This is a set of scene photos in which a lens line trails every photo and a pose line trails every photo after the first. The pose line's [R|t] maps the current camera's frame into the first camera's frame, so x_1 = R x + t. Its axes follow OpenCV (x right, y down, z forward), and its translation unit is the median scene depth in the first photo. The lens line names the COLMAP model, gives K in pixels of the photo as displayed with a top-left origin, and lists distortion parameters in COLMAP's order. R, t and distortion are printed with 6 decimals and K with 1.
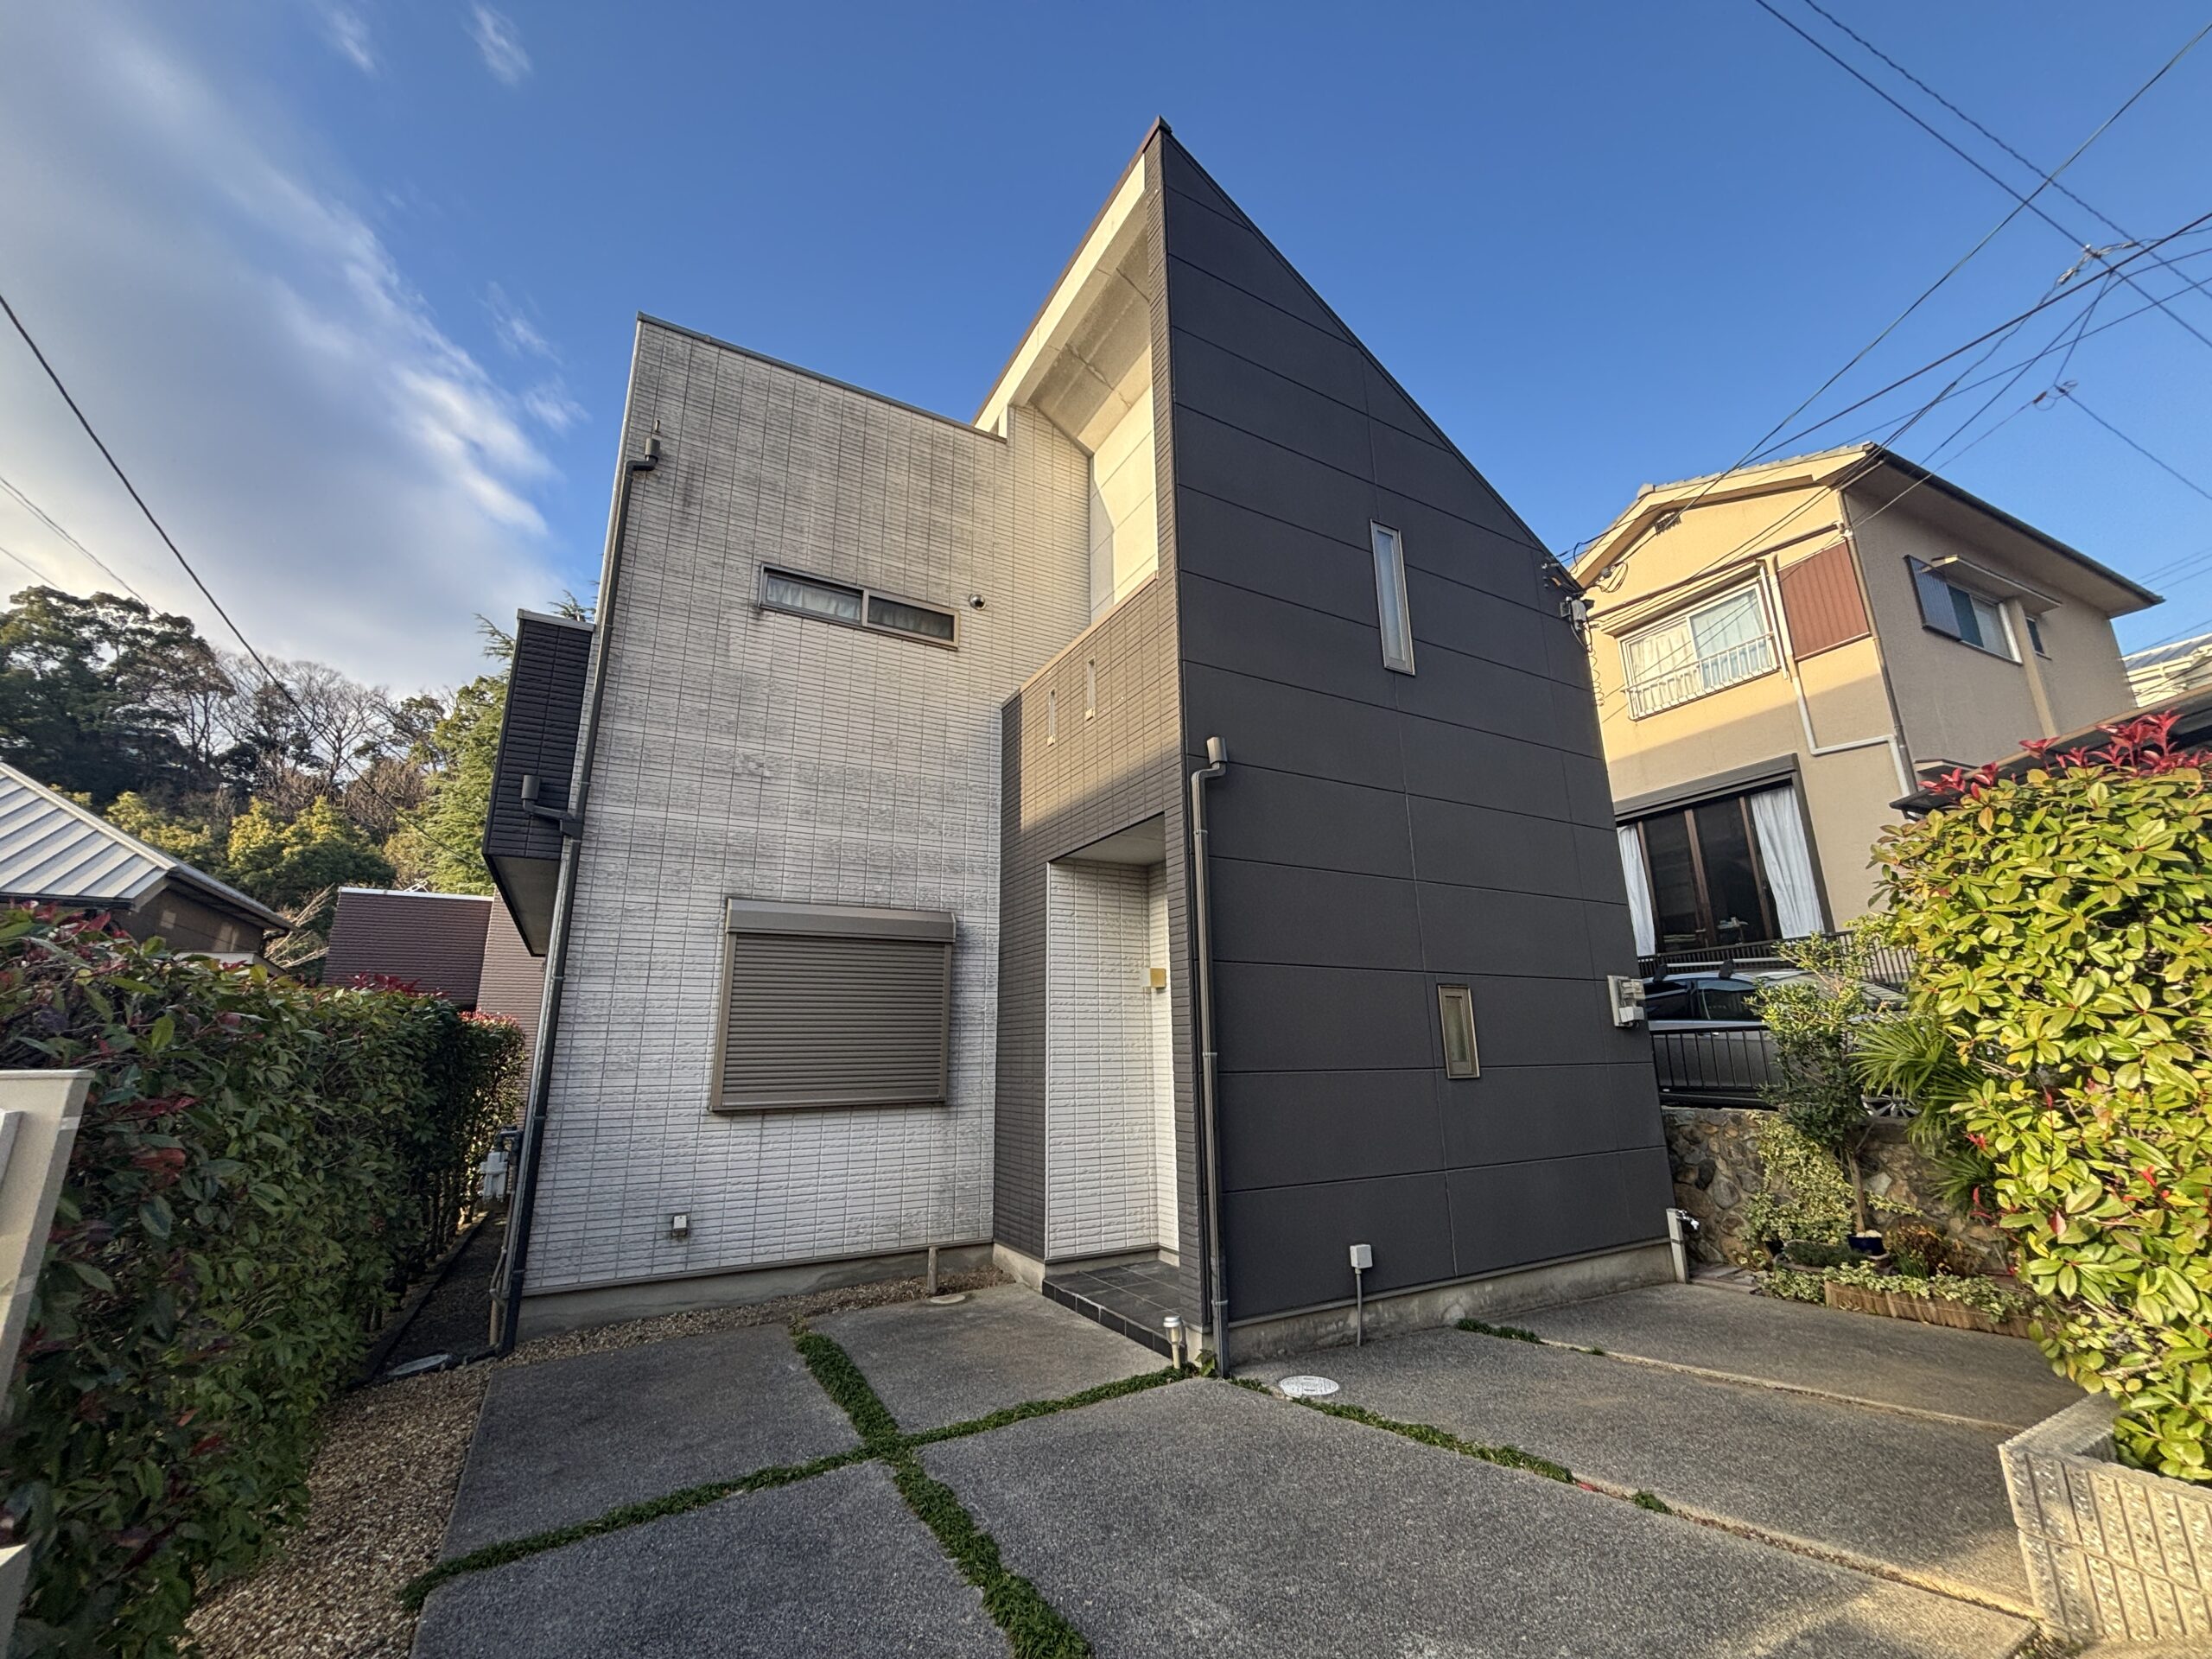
lens RADIAL K [[894.8, 0, 1106.0], [0, 894.8, 829.5], [0, 0, 1]] dist [0.000651, 0.005197]
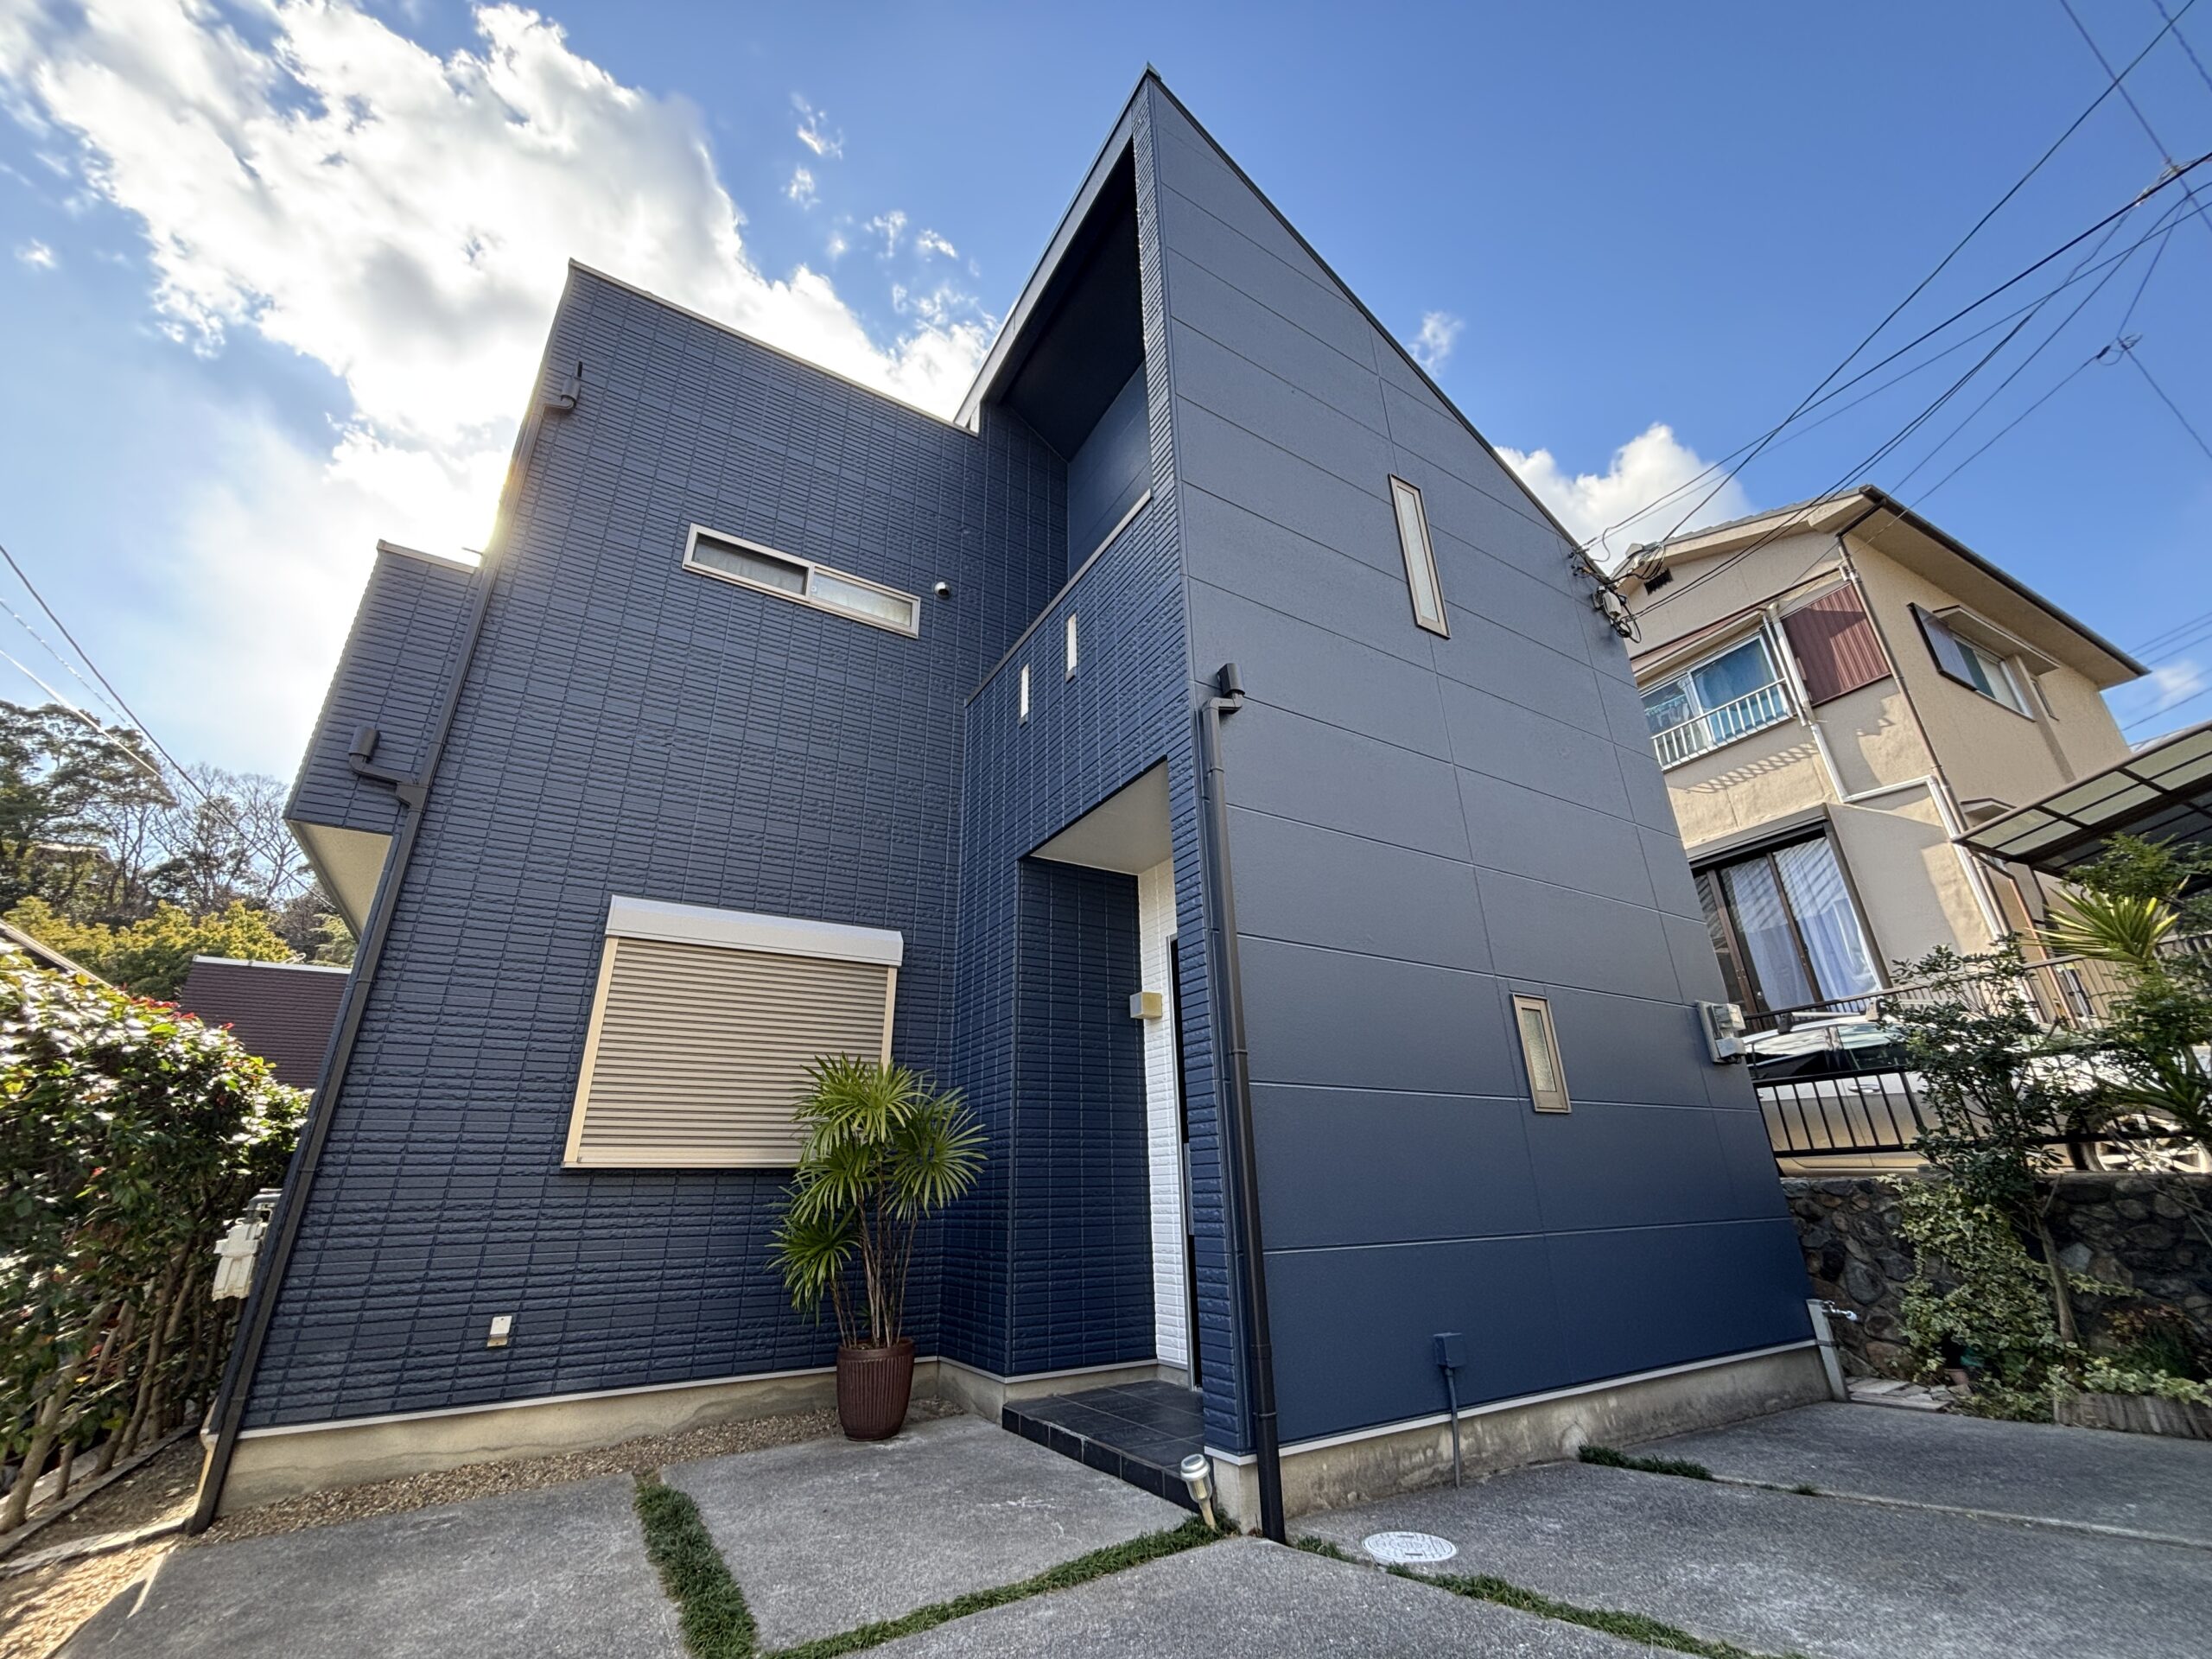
lens RADIAL K [[884.8, 0, 1105.0], [0, 884.8, 822.5], [0, 0, 1]] dist [0.029604, -0.010380]
pose [[0.999477, 0.004391, 0.032049, -0.013192], [0.000338, 0.989272, -0.146086, 0.141056], [-0.032347, 0.146021, 0.988753, 0.205017]]
